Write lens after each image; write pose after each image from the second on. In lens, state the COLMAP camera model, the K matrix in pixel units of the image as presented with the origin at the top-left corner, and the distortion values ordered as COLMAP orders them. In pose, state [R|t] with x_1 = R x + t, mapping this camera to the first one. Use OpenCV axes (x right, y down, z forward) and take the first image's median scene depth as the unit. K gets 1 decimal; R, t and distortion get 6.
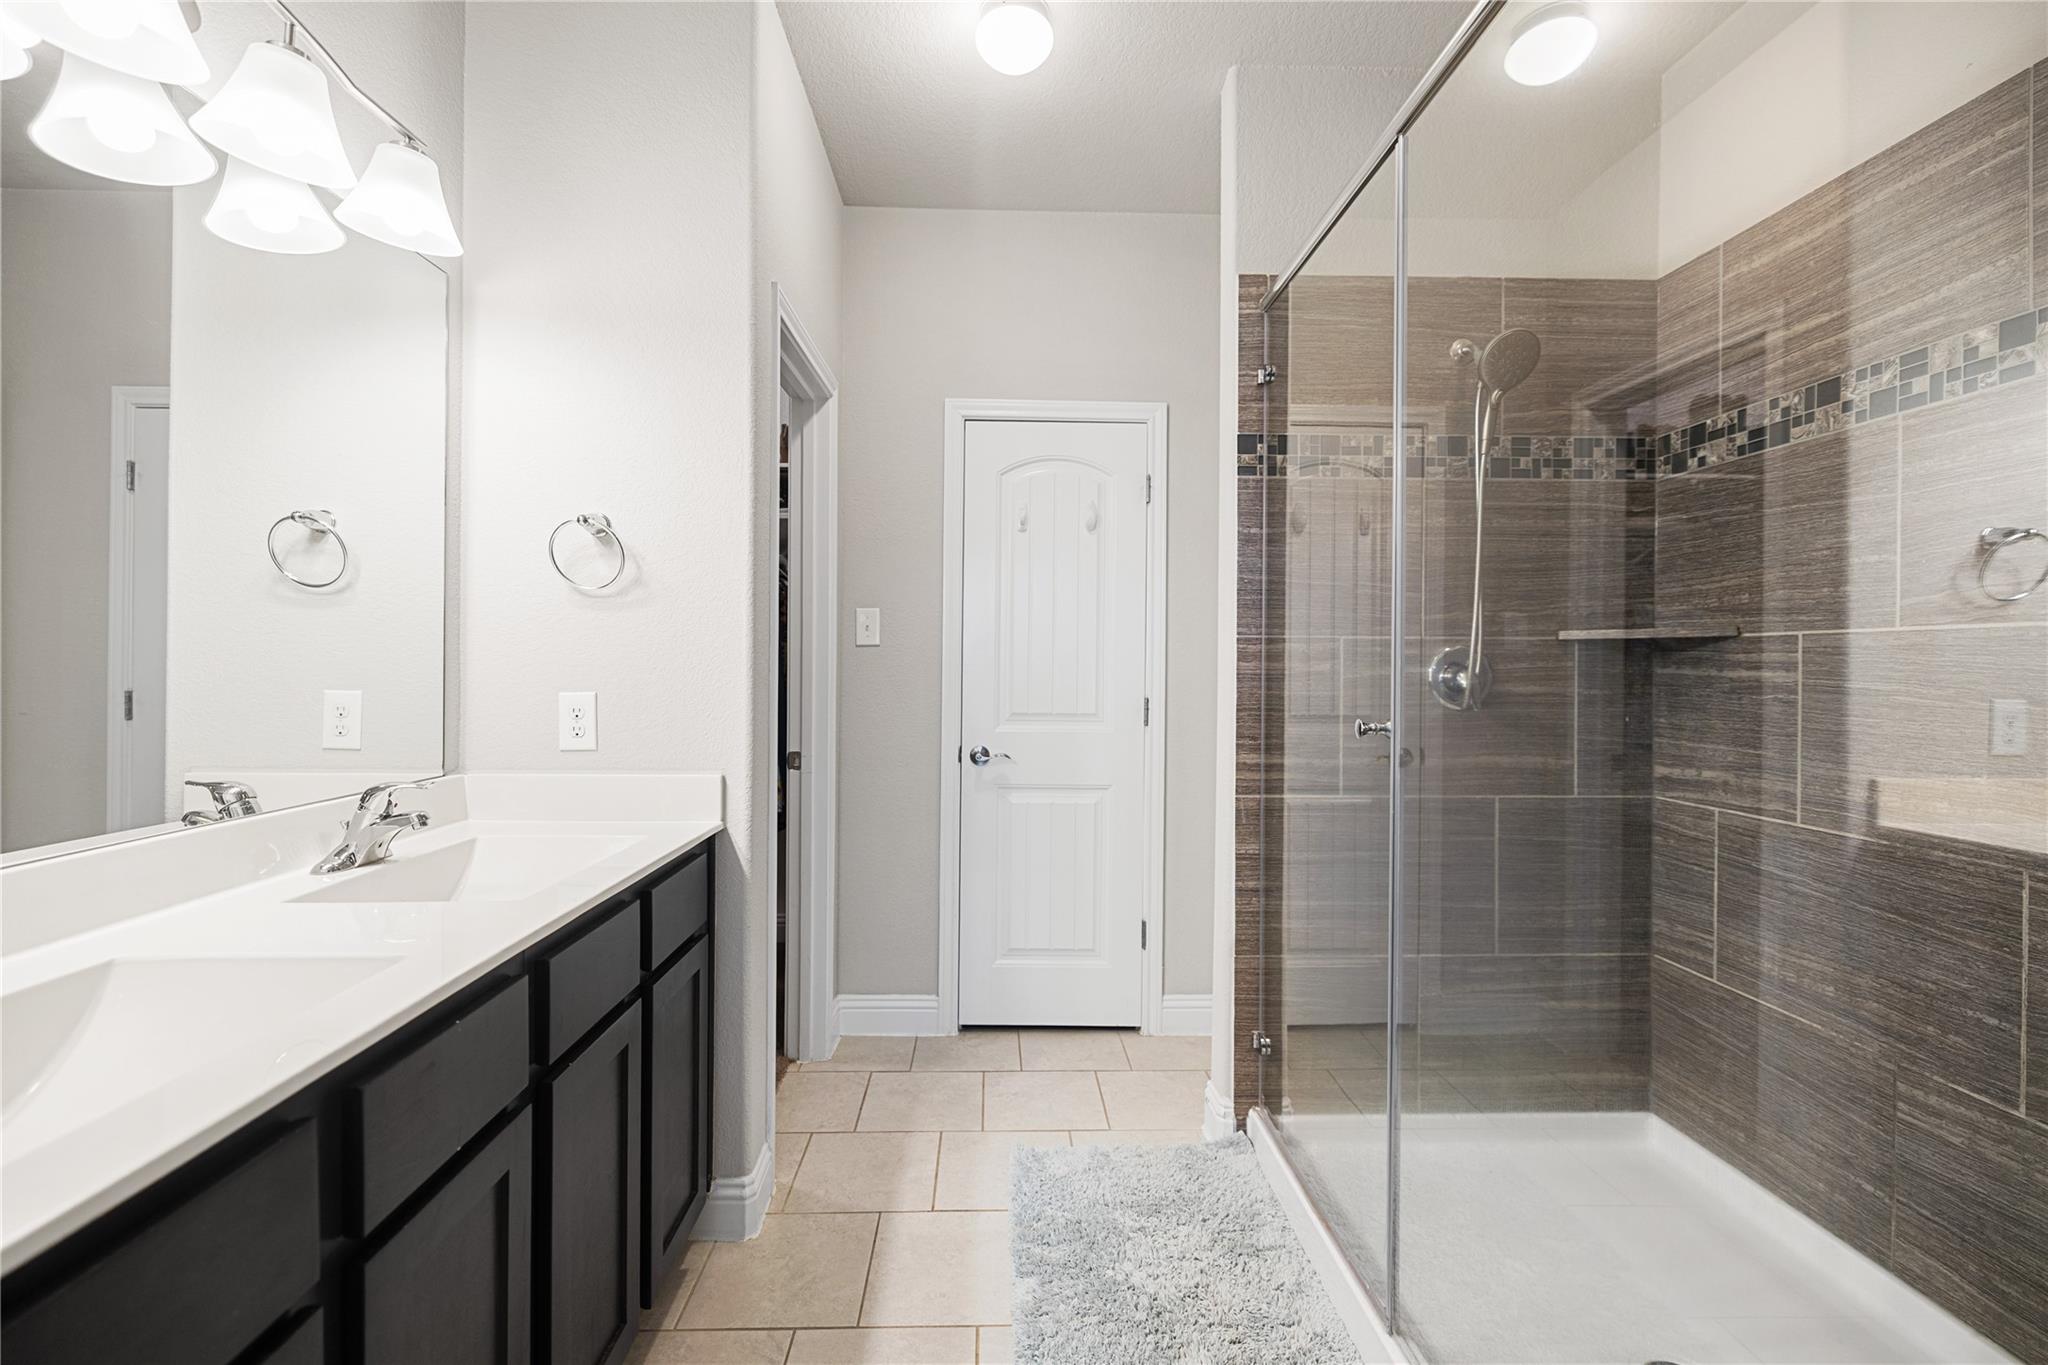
lens RADIAL K [[865.8, 0, 1026.3], [0, 865.8, 670.0], [0, 0, 1]] dist [-0.000687, 0.000118]
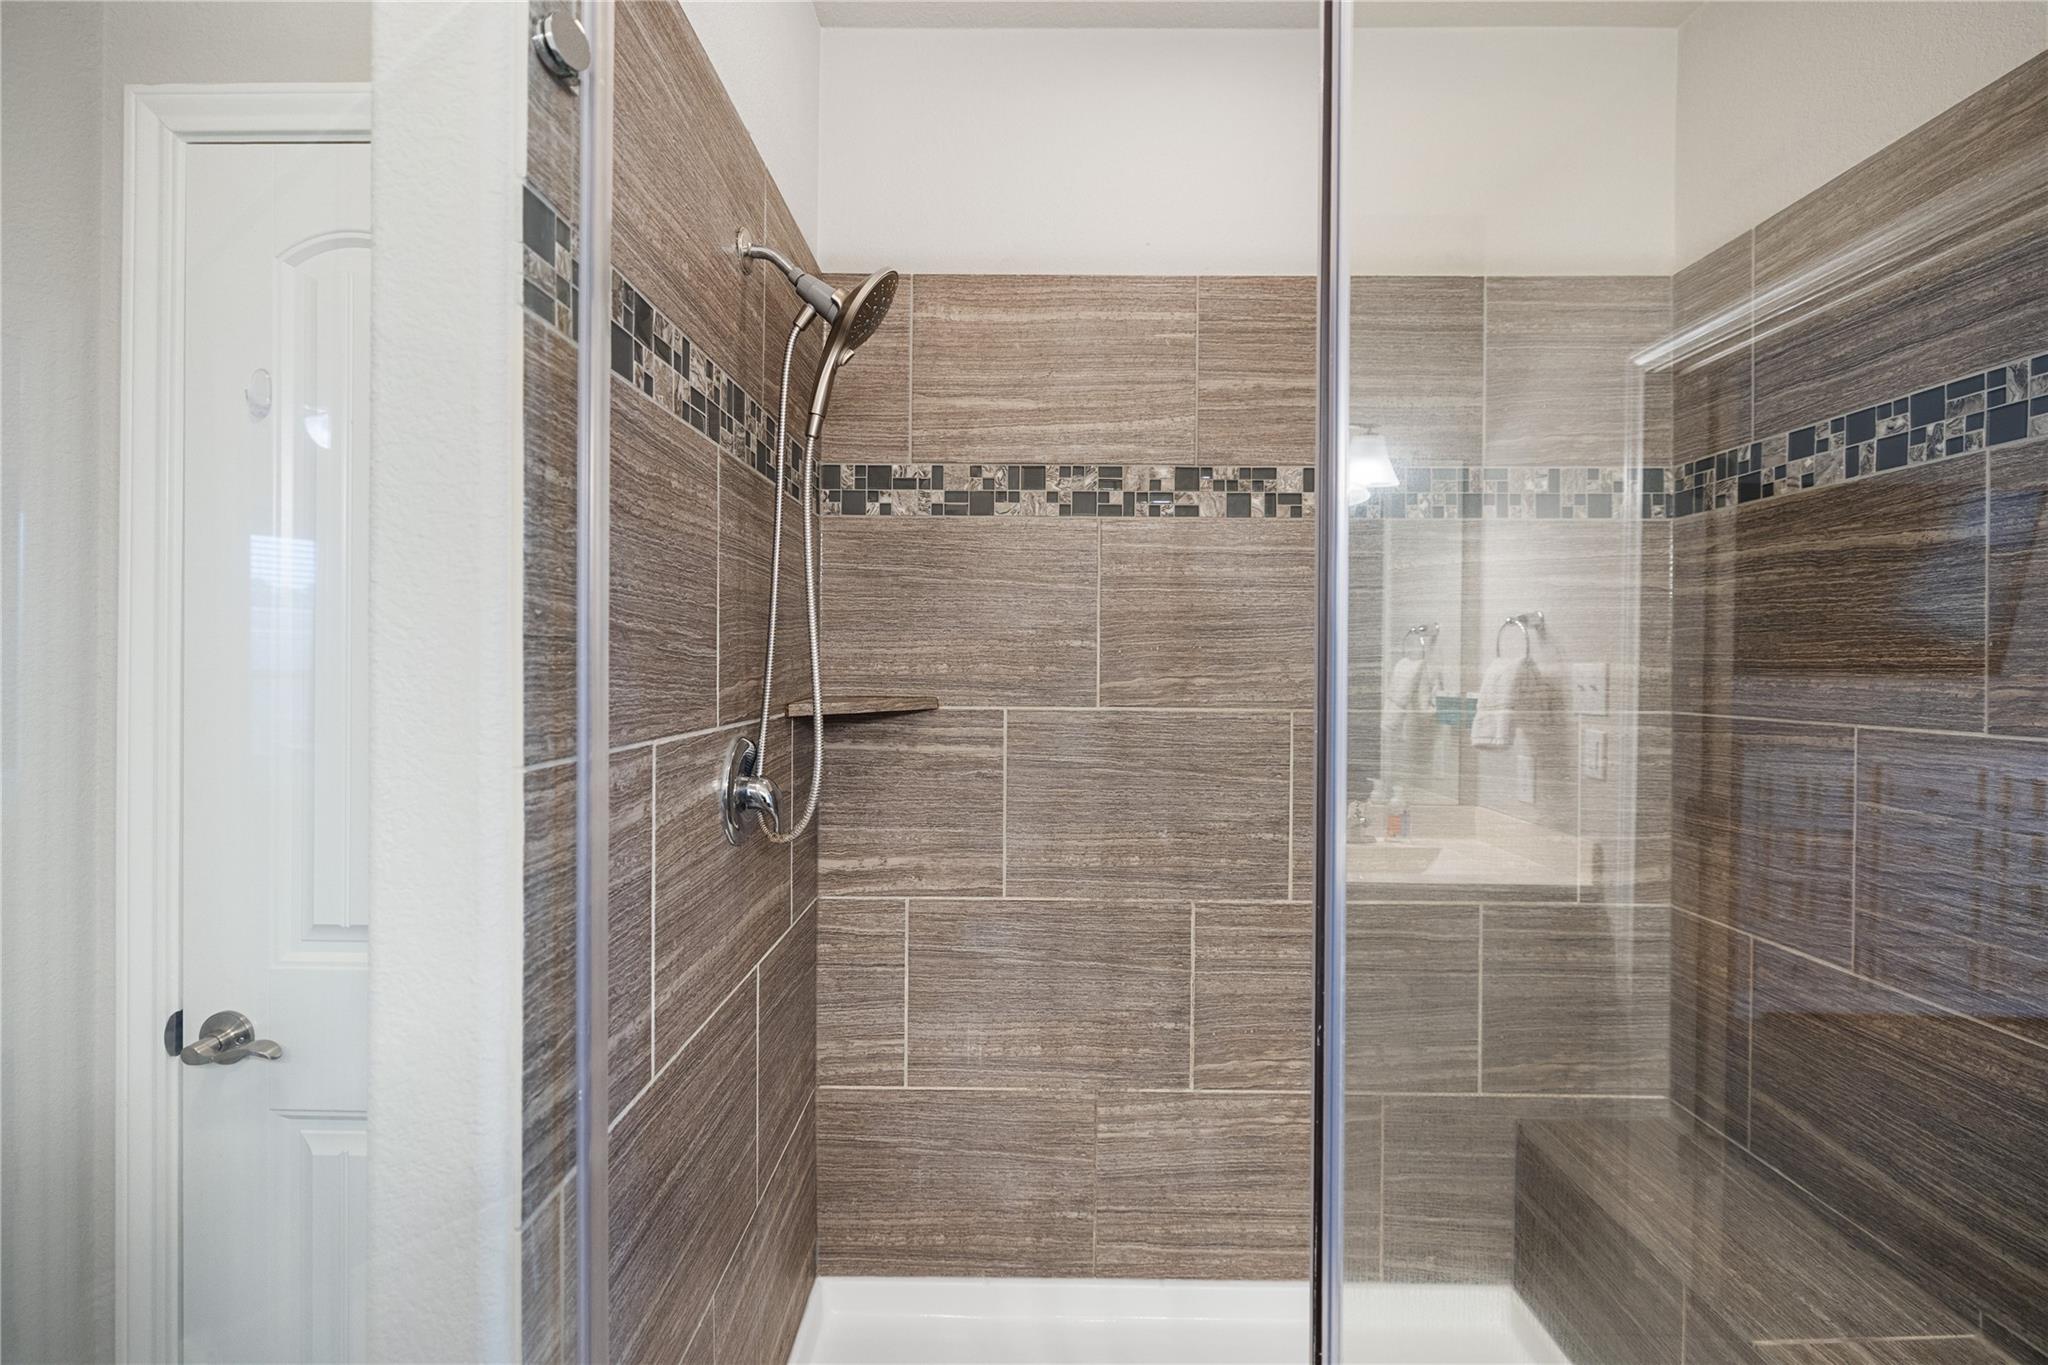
lens RADIAL K [[865.8, 0, 1015.2], [0, 865.8, 671.1], [0, 0, 1]] dist [-0.000687, 0.000118]
pose [[0.050696, -0.012802, 0.998632, -0.109282], [0.000605, 0.999918, 0.012787, -0.097479], [-0.998714, -0.000044, 0.050700, 0.924130]]
